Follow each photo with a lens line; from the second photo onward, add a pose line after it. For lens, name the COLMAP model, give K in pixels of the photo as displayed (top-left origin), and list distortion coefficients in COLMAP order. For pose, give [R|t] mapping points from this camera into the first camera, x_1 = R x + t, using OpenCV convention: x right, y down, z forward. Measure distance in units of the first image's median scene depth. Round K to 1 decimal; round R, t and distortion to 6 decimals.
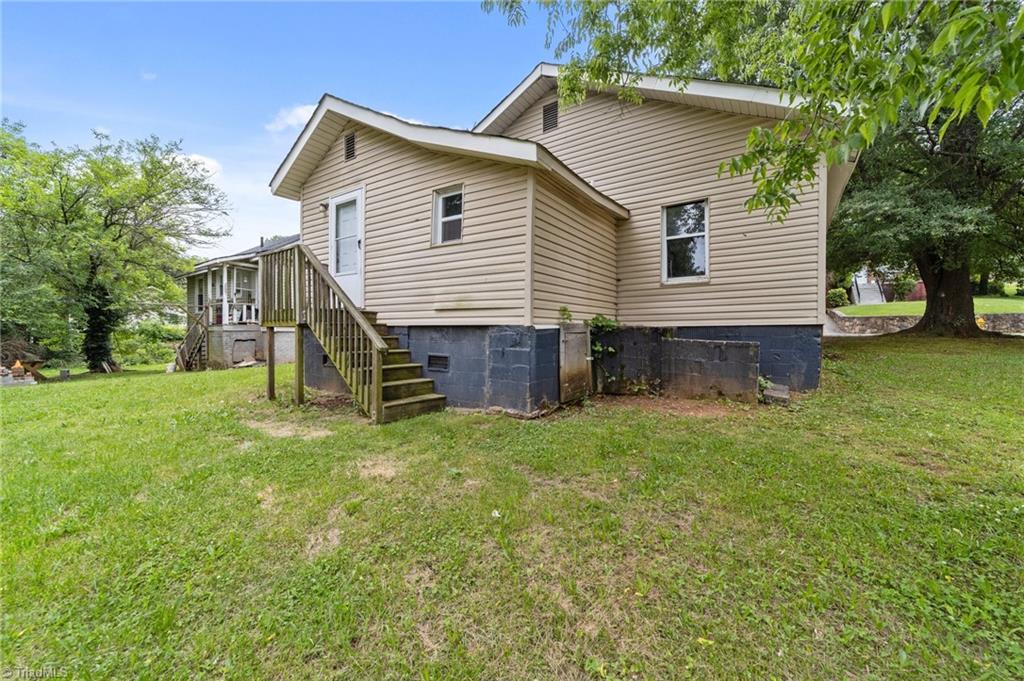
lens RADIAL K [[394.8, 0, 506.9], [0, 394.8, 336.2], [0, 0, 1]] dist [-0.008834, 0.003142]
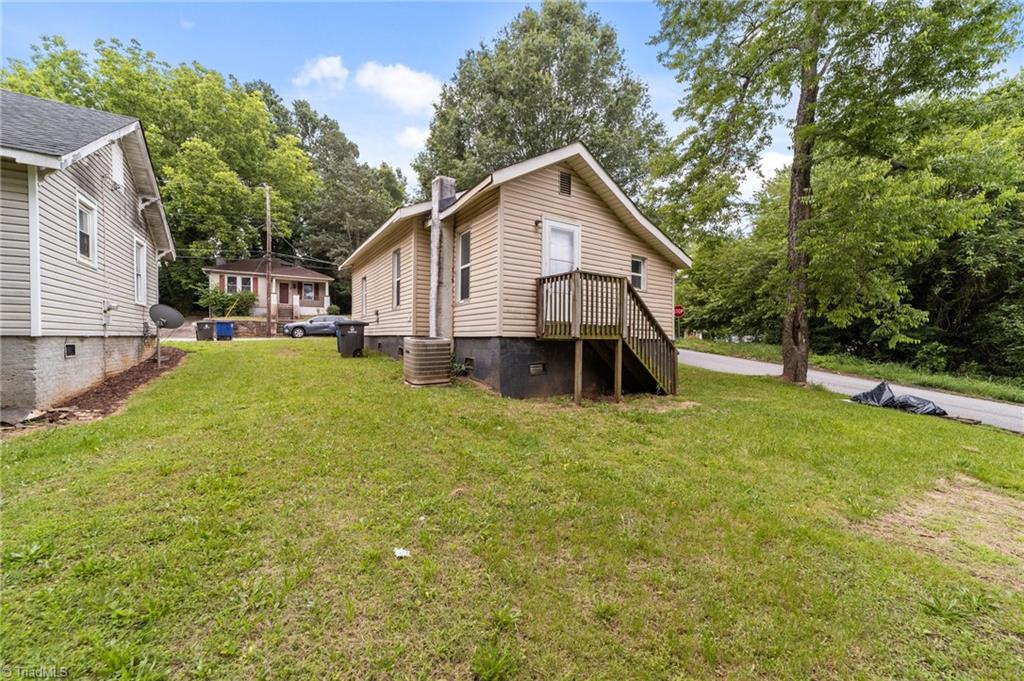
lens RADIAL K [[394.8, 0, 508.1], [0, 394.8, 341.5], [0, 0, 1]] dist [-0.008834, 0.003142]
pose [[0.373968, -0.010081, 0.927387, -1.694461], [-0.005296, 0.999901, 0.013005, -0.030673], [-0.927426, -0.009775, 0.373878, 0.783654]]
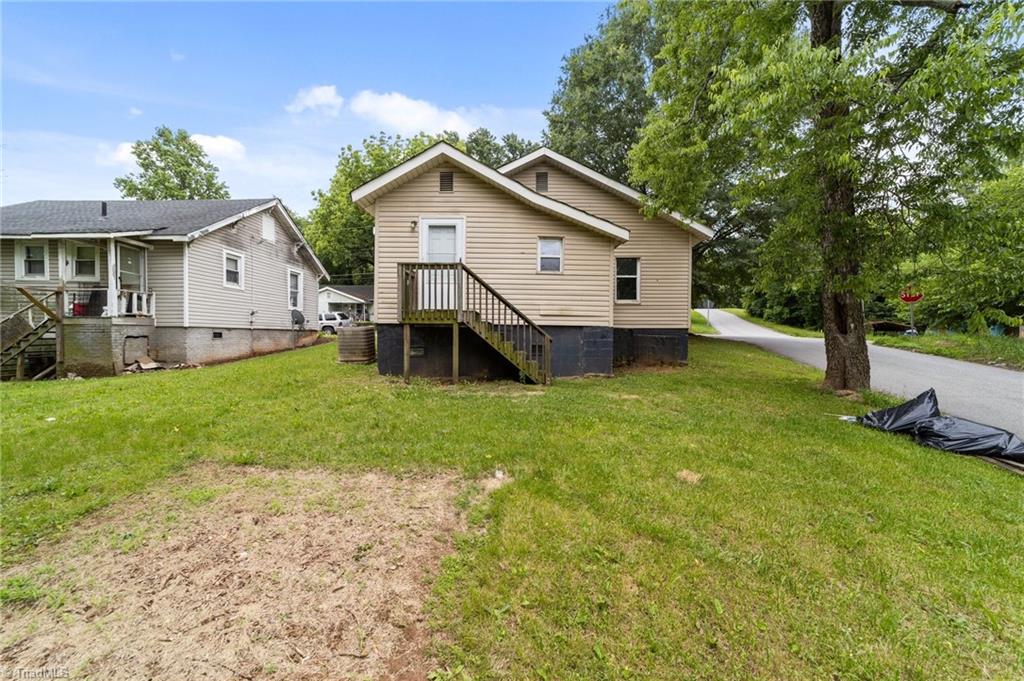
lens RADIAL K [[394.8, 0, 507.0], [0, 394.8, 340.1], [0, 0, 1]] dist [-0.008834, 0.003142]
pose [[0.832680, -0.002477, 0.553748, -1.026573], [-0.003416, 0.999948, 0.009610, 0.014562], [-0.553743, -0.009894, 0.832629, -0.179679]]
